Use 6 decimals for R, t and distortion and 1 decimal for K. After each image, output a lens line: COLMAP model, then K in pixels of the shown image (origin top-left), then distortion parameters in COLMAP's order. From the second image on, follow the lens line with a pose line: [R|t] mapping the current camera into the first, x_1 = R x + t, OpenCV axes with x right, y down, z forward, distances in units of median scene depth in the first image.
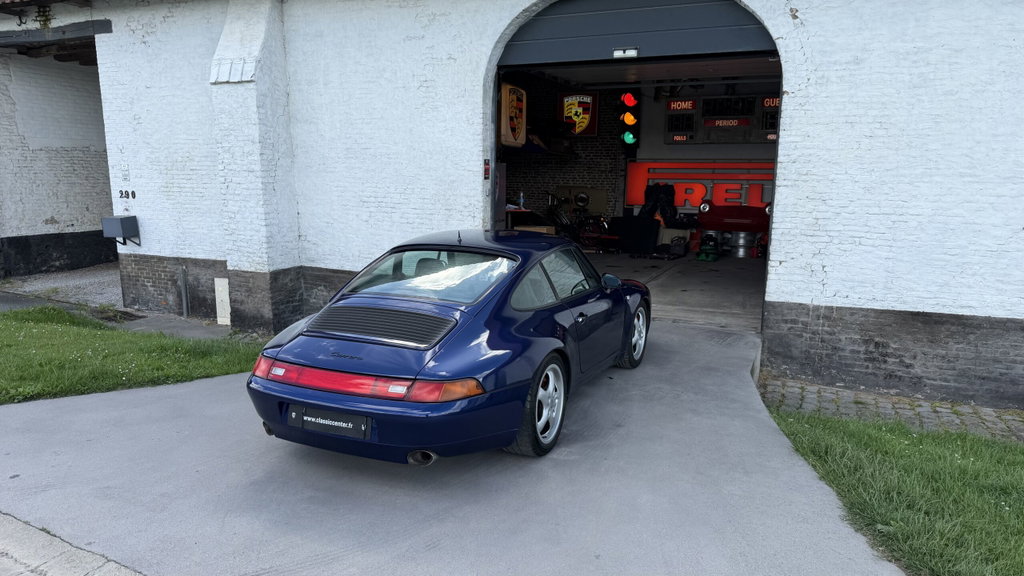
lens RADIAL K [[701.6, 0, 513.9], [0, 701.6, 311.7], [0, 0, 1]] dist [0.077496, -0.105878]
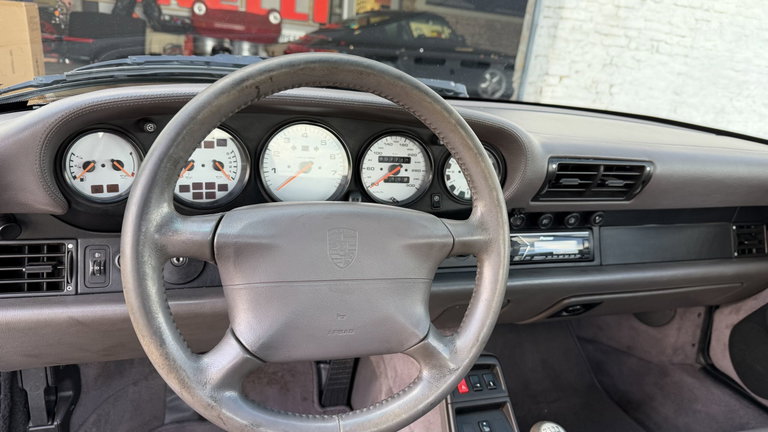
lens RADIAL K [[539.9, 0, 384.0], [0, 539.9, 216.0], [0, 0, 1]] dist [0.039855, -0.049990]
pose [[0.723249, -0.157231, 0.672450, -0.062588], [0.036277, 0.981042, 0.190368, -0.040435], [-0.689634, -0.113289, 0.715242, 0.648350]]
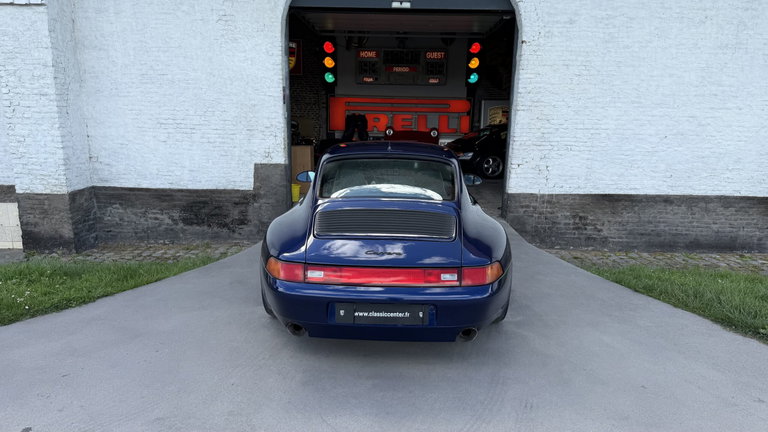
lens RADIAL K [[526.2, 0, 386.2], [0, 526.2, 231.9], [0, 0, 1]] dist [0.062511, -0.100171]
pose [[0.919352, -0.081171, 0.384972, -0.242682], [0.069706, 0.996611, 0.043669, -0.001178], [-0.387212, -0.013312, 0.921895, 0.115469]]
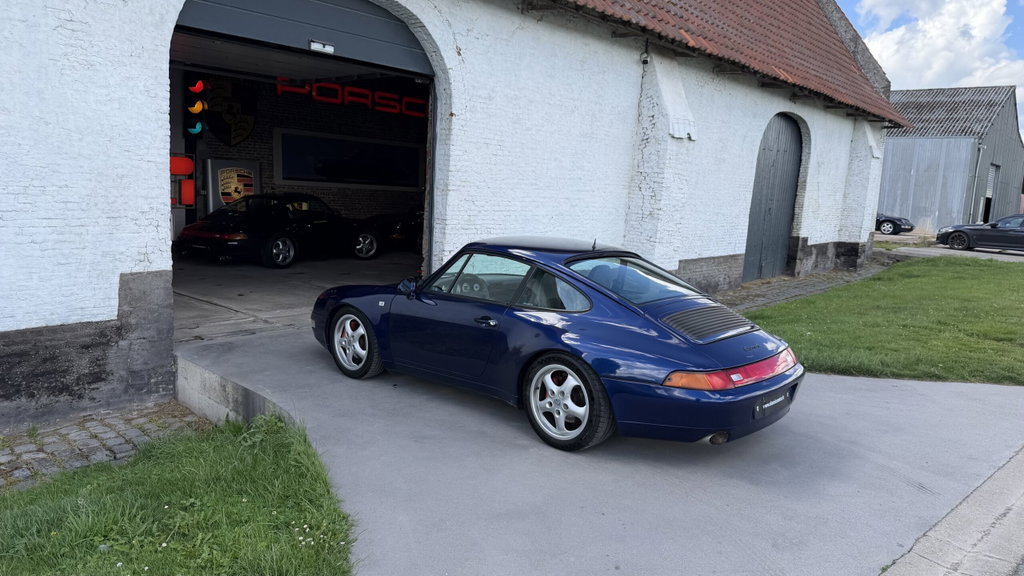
lens RADIAL K [[701.6, 0, 515.0], [0, 701.6, 309.2], [0, 0, 1]] dist [0.062511, -0.100171]
pose [[0.300617, -0.159567, 0.940302, -0.648370], [0.143708, 0.982227, 0.120738, -0.088415], [-0.942856, 0.098833, 0.318205, 0.443431]]
